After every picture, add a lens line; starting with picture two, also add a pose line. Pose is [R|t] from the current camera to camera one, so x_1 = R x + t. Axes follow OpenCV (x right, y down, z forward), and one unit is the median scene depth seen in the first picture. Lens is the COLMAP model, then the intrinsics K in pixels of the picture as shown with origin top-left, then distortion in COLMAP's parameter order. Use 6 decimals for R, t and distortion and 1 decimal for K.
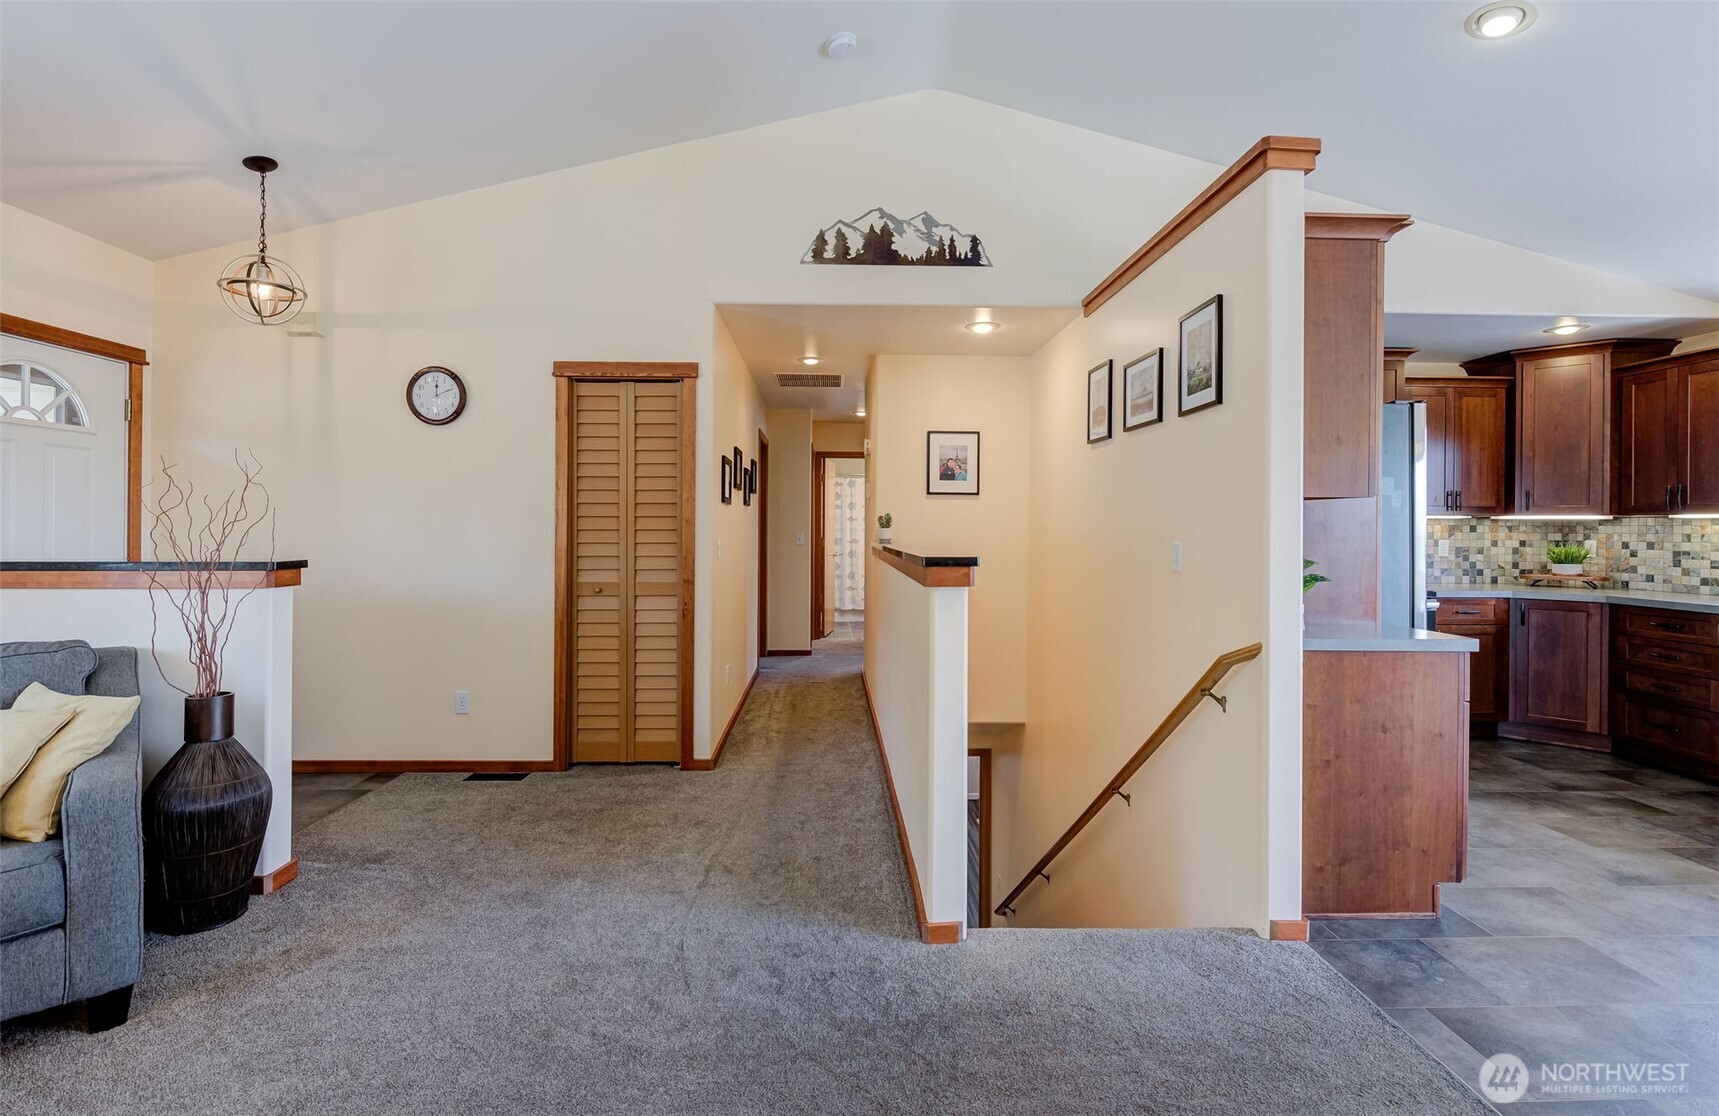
lens RADIAL K [[770.3, 0, 858.9], [0, 770.3, 528.7], [0, 0, 1]] dist [0.001416, -0.002063]
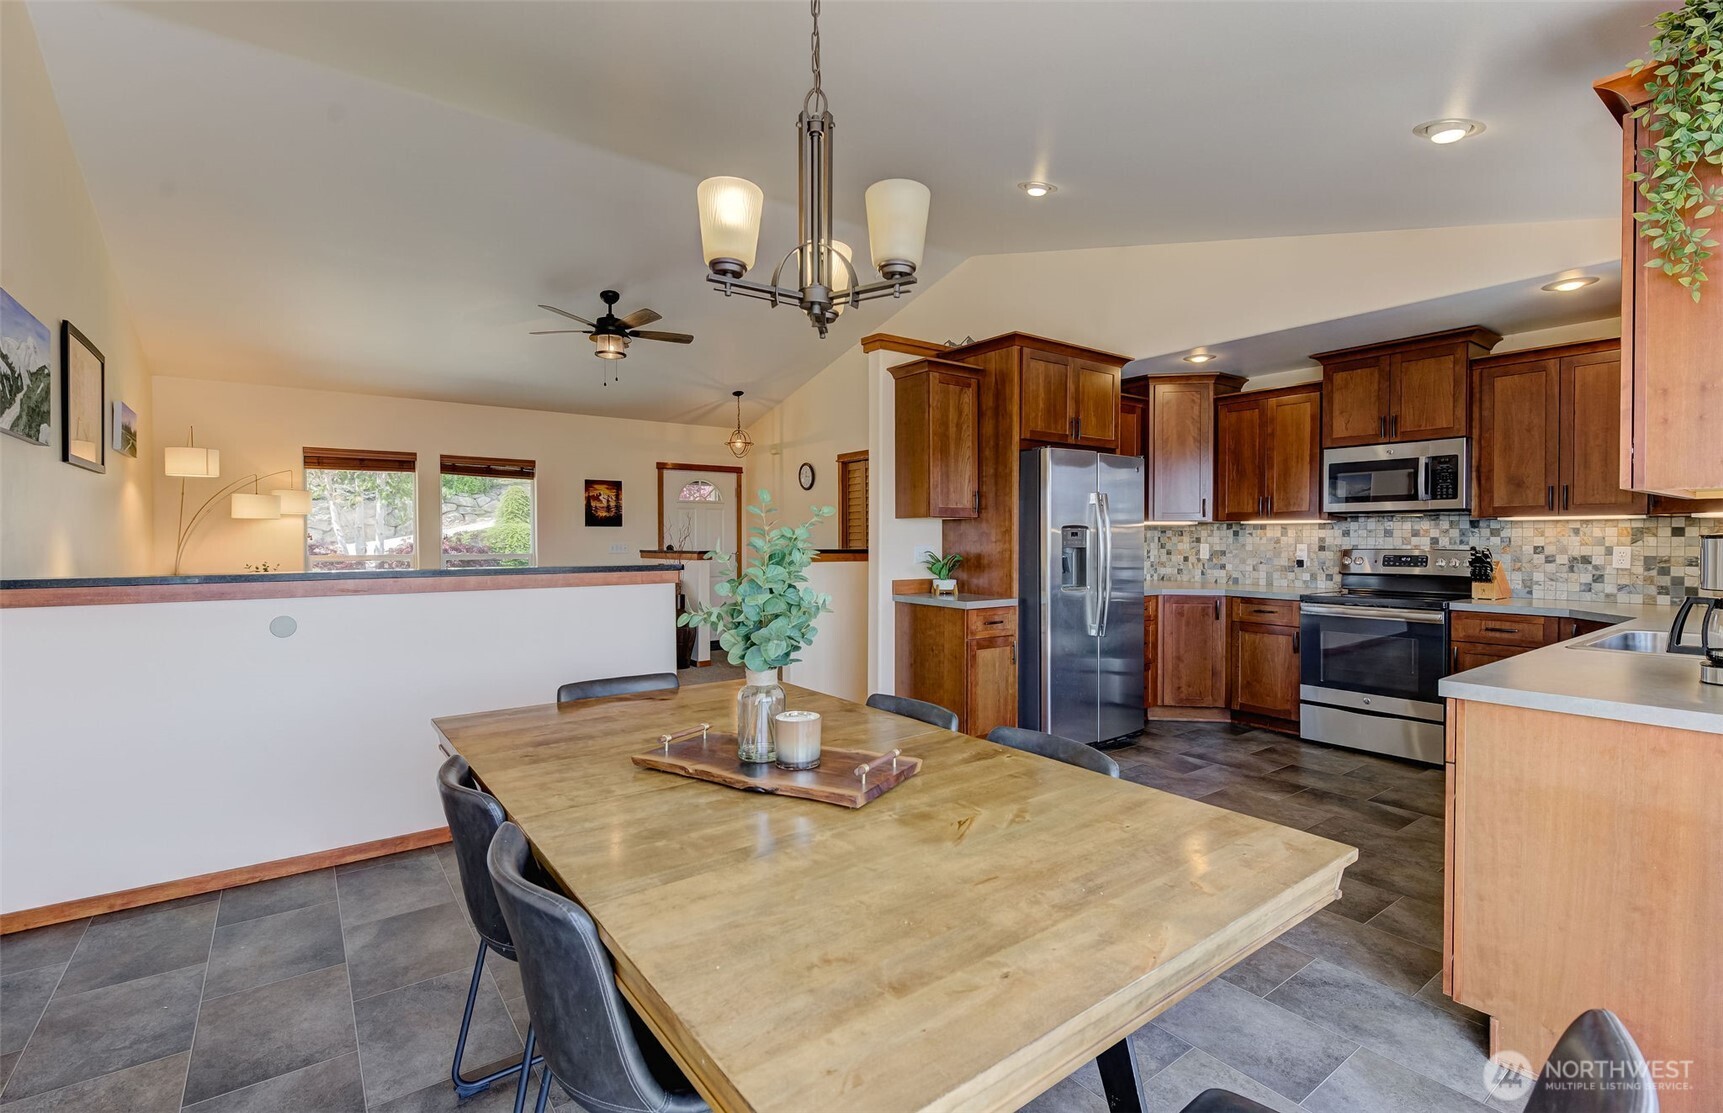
lens RADIAL K [[772.1, 0, 873.2], [0, 772.1, 548.4], [0, 0, 1]] dist [0.001416, -0.002063]
pose [[0.574859, 0.004212, -0.818241, 1.292847], [0.004290, 0.999957, 0.008161, 0.008939], [0.818241, -0.008201, 0.574817, -0.073276]]
